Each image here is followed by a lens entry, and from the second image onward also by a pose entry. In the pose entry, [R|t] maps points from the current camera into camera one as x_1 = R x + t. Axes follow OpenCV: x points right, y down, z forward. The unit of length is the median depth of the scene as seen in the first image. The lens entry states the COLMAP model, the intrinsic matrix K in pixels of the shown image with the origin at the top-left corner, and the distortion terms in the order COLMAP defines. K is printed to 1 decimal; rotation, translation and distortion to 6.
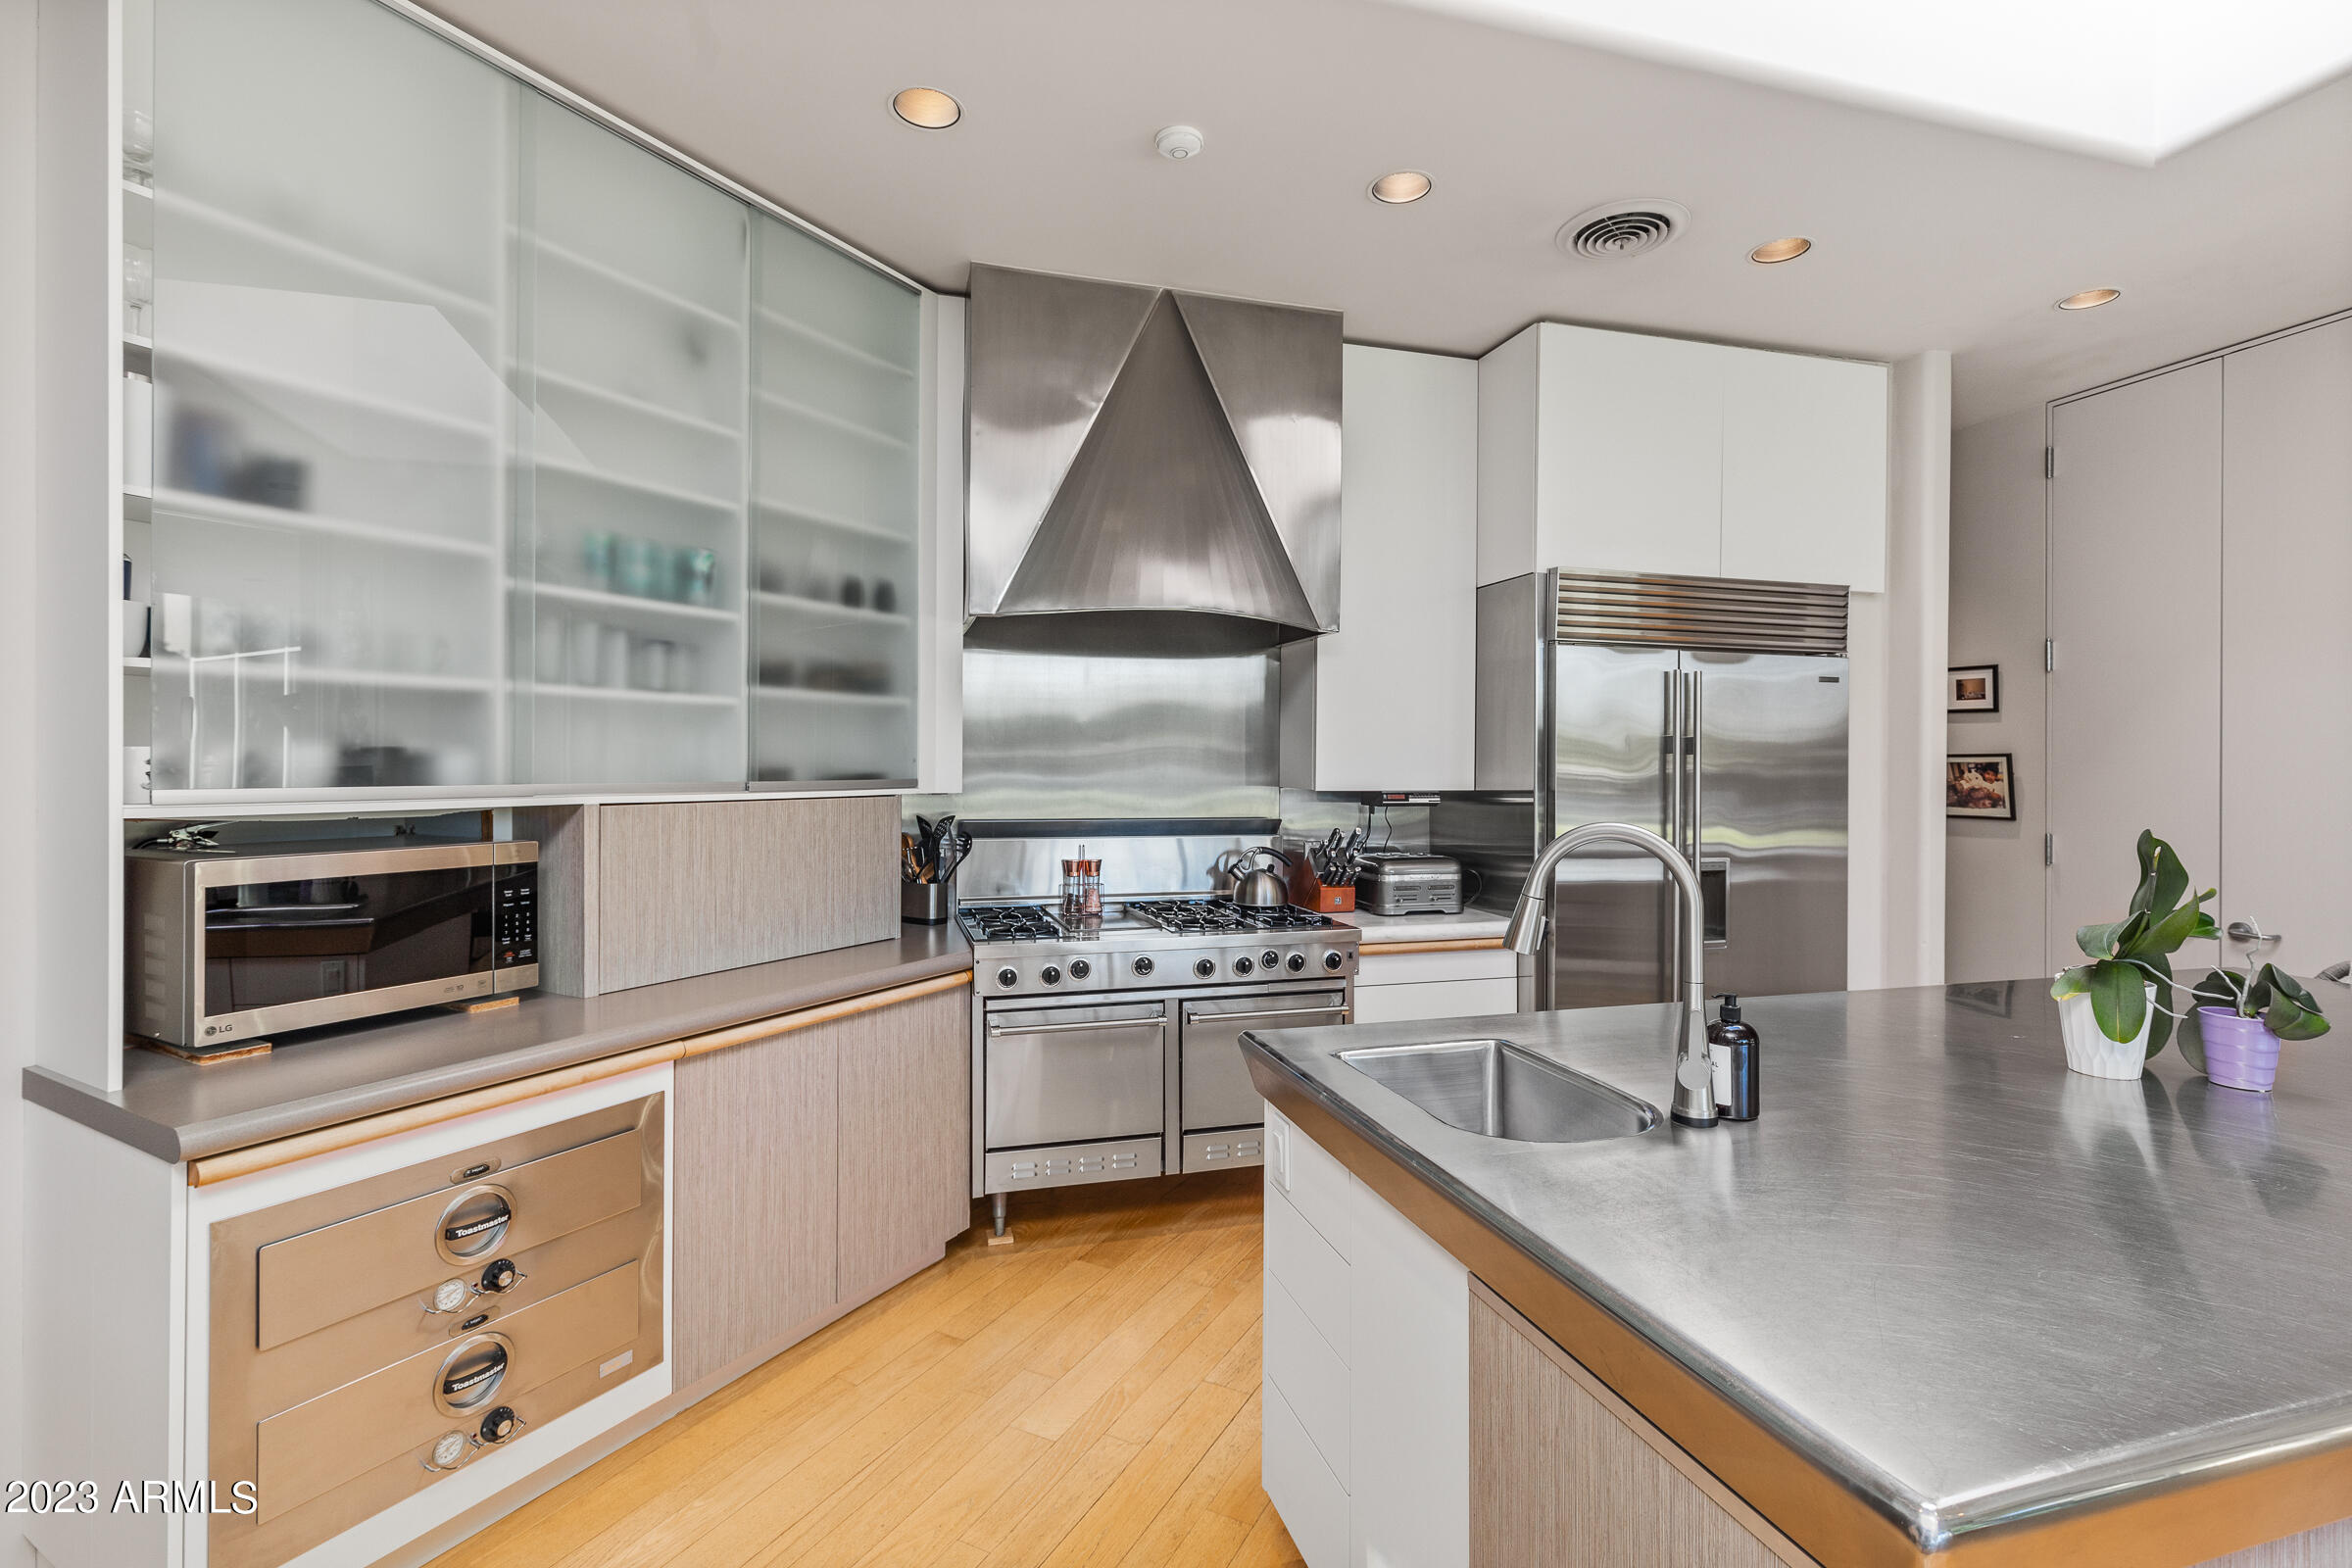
lens RADIAL K [[1061.3, 0, 1176.0], [0, 1061.3, 784.0], [0, 0, 1]] dist [-0.000684, -0.000114]
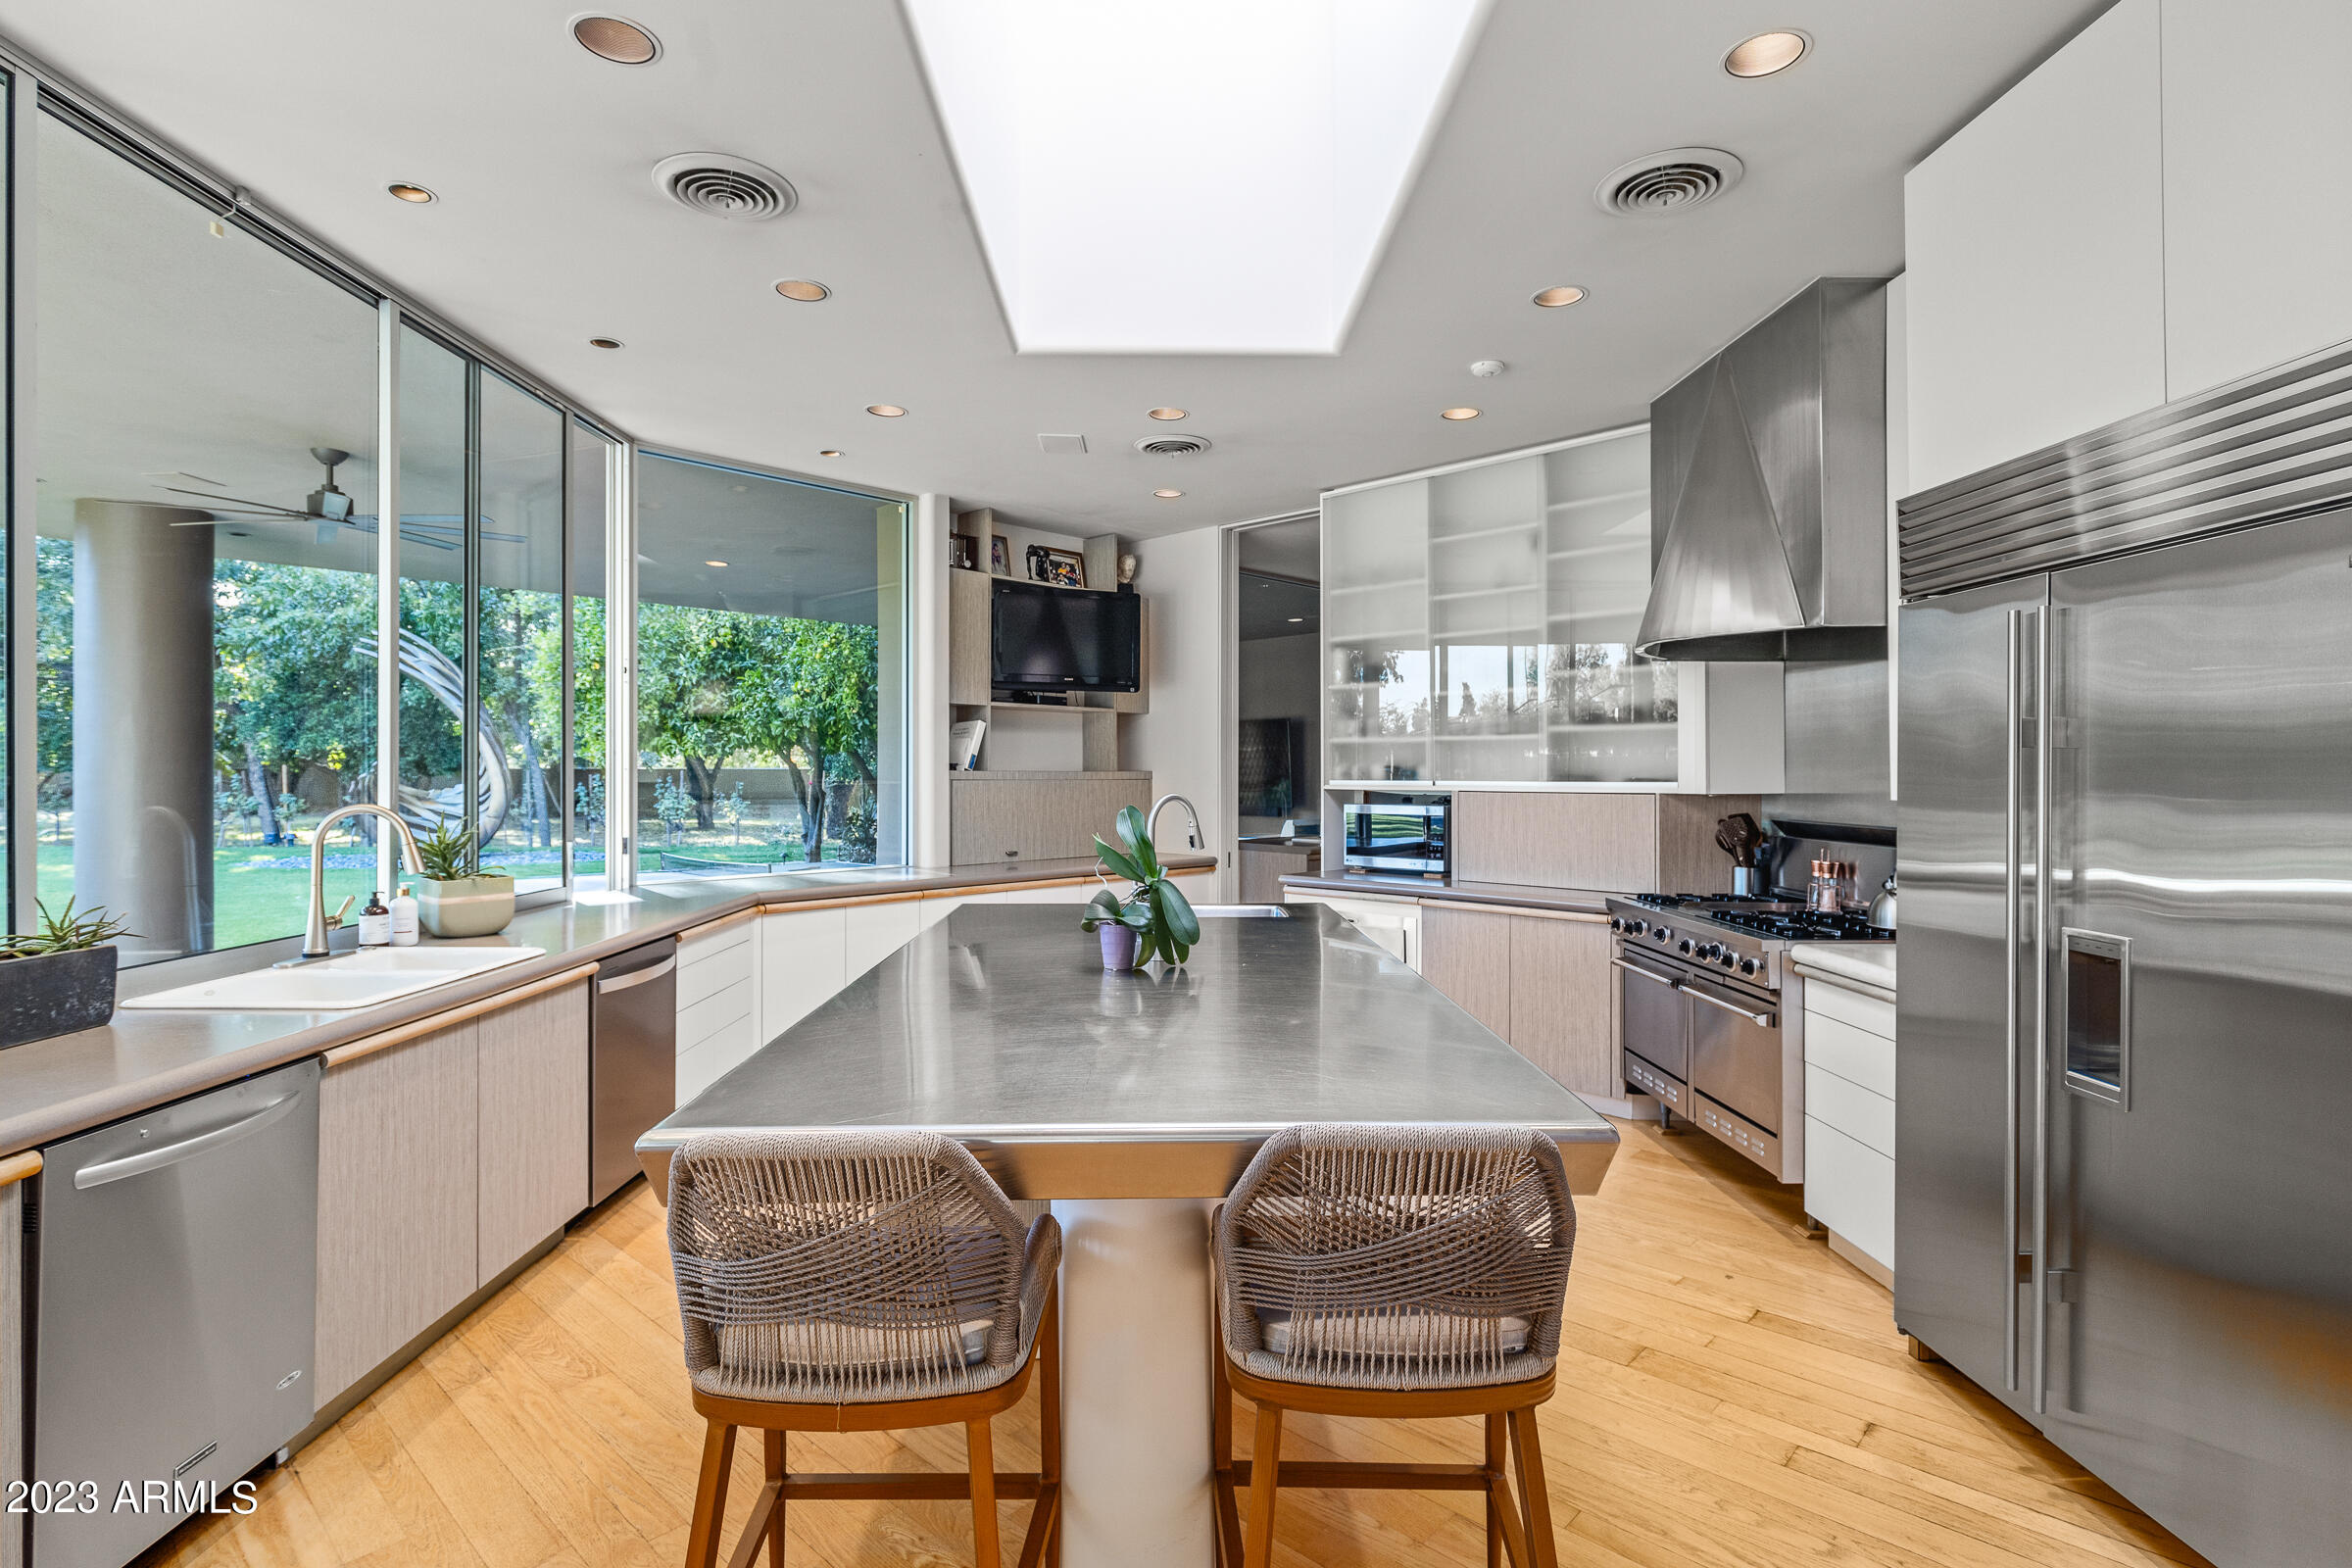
lens RADIAL K [[1153.3, 0, 1176.0], [0, 1153.3, 784.0], [0, 0, 1]] dist [0.018545, -0.009193]
pose [[-0.284228, 0.003053, -0.958752, 1.917805], [-0.013318, 0.999886, 0.007132, -0.004077], [0.958664, 0.014796, -0.284155, 1.155568]]
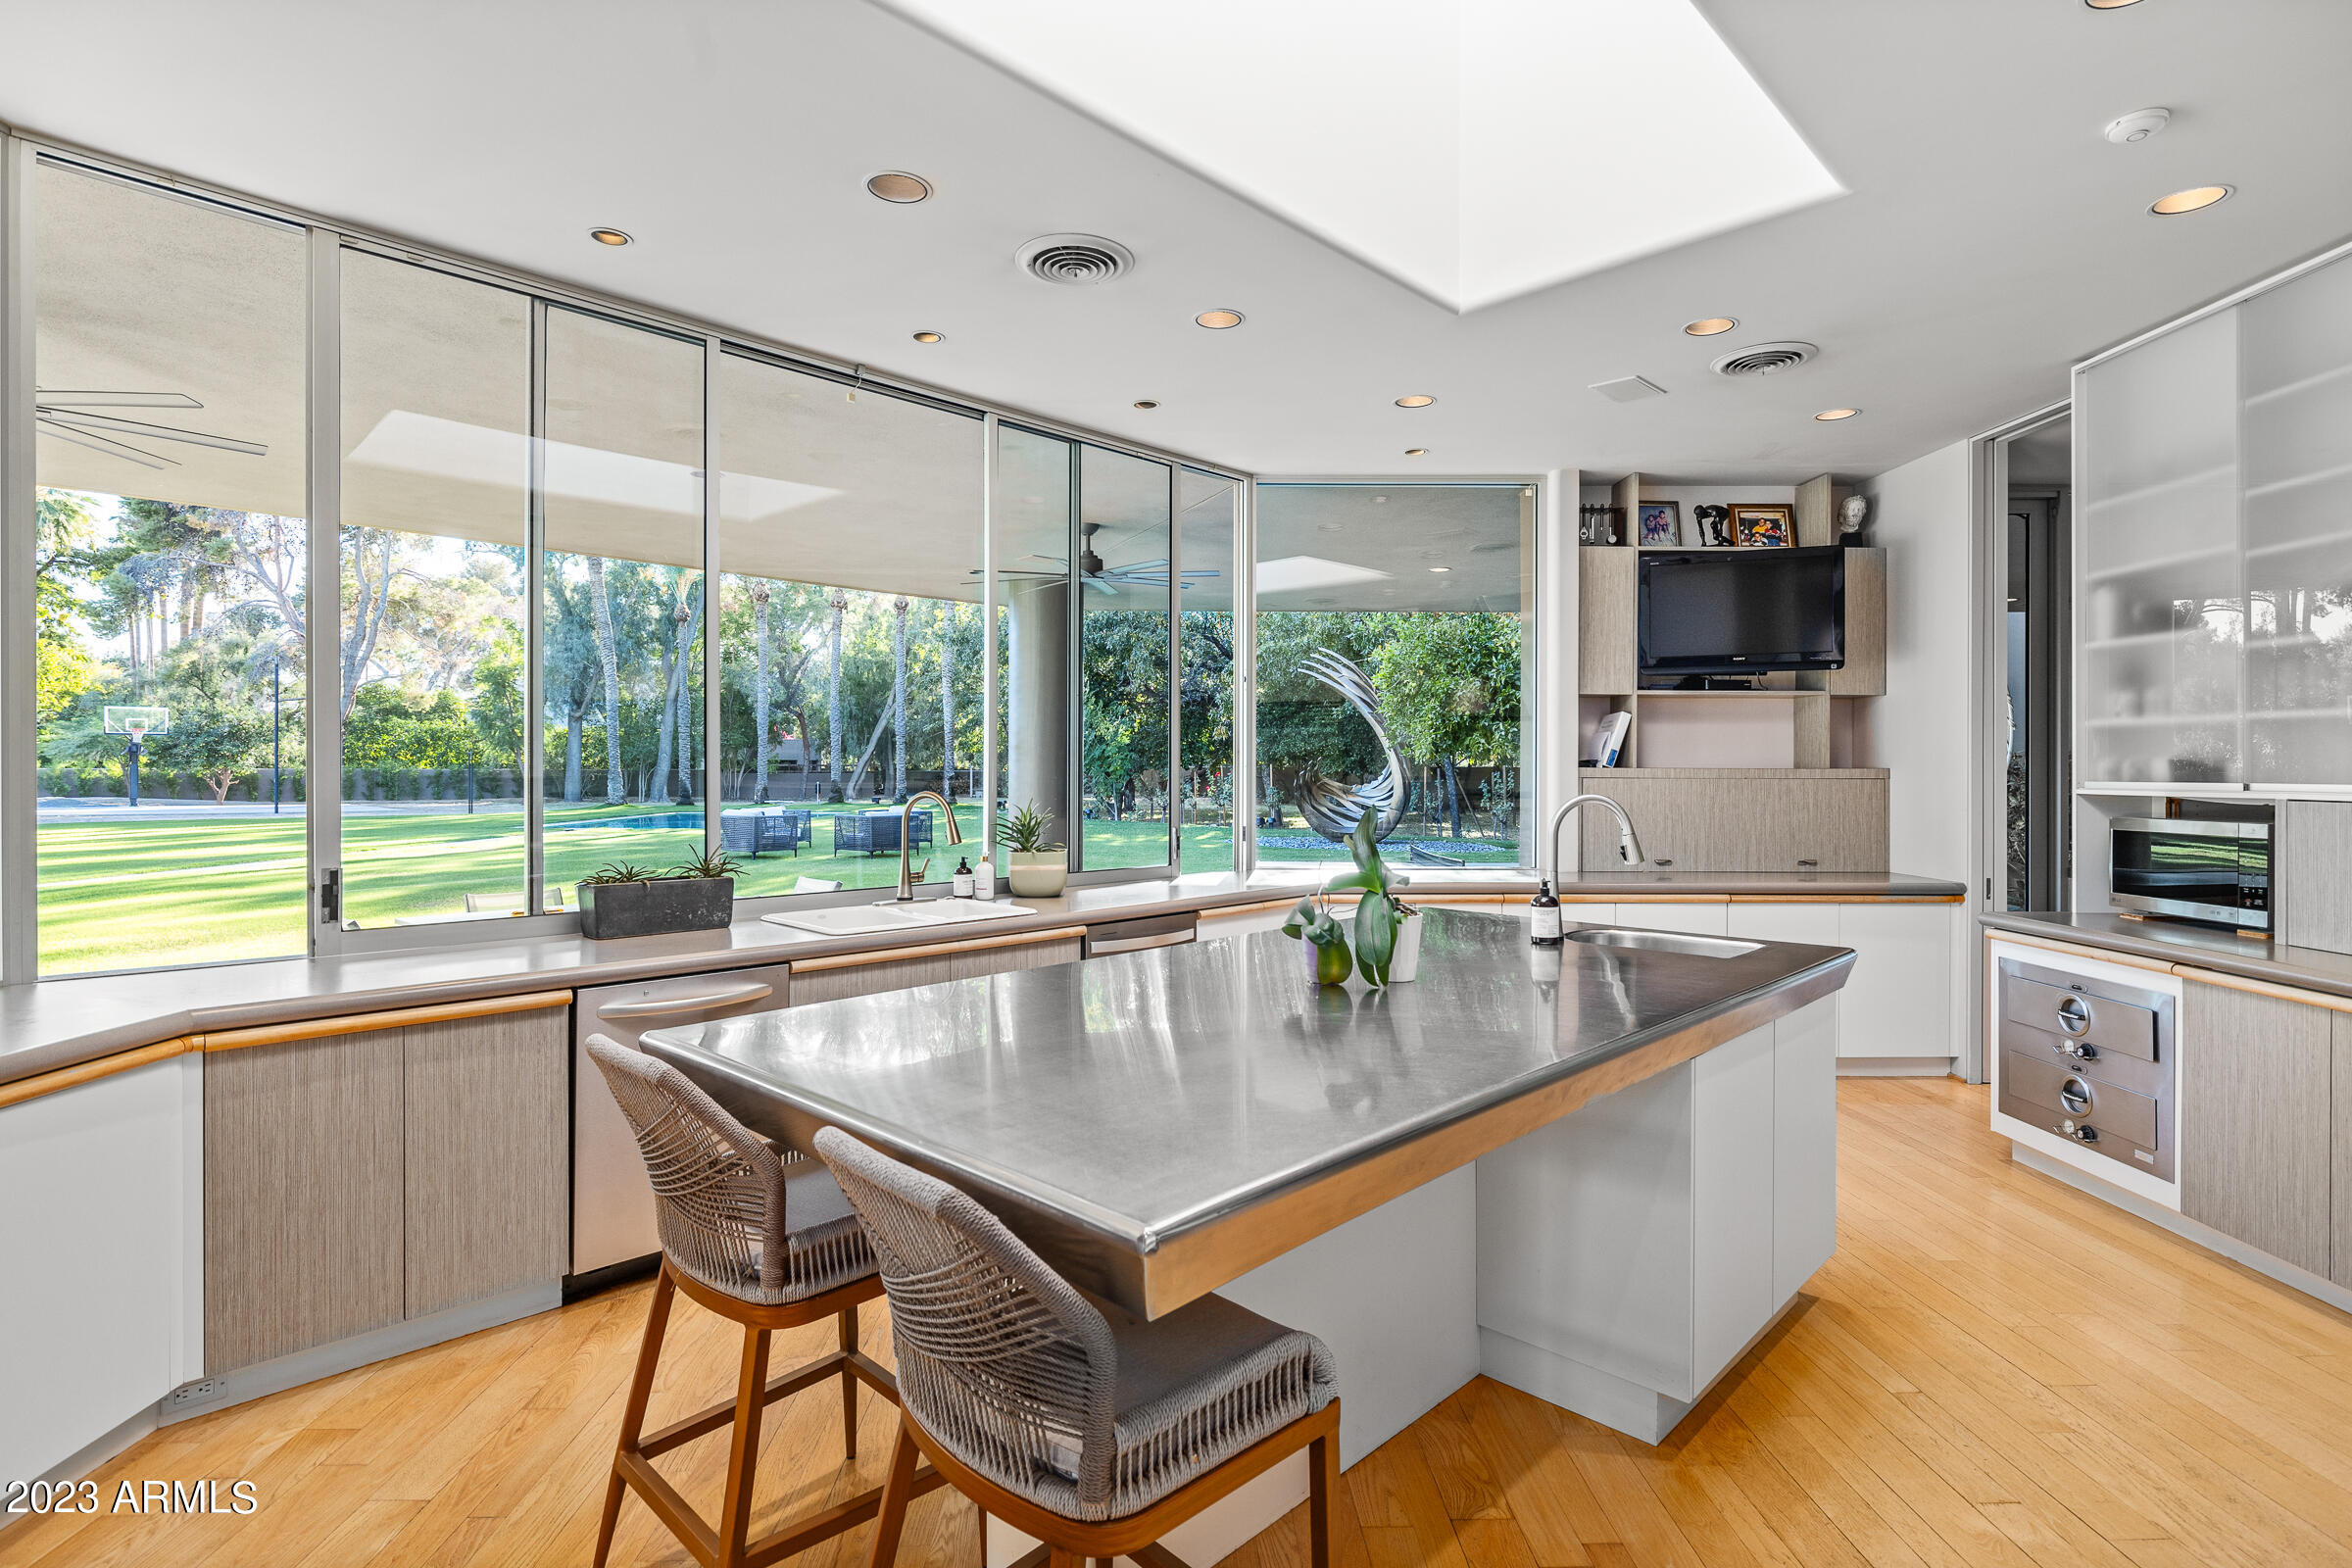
lens RADIAL K [[1153.3, 0, 1176.0], [0, 1153.3, 784.0], [0, 0, 1]] dist [0.018545, -0.009193]
pose [[-0.880692, -0.002164, -0.473685, 1.407992], [-0.013171, 0.999715, 0.019920, -0.011884], [0.473506, 0.023782, -0.880469, 1.676599]]
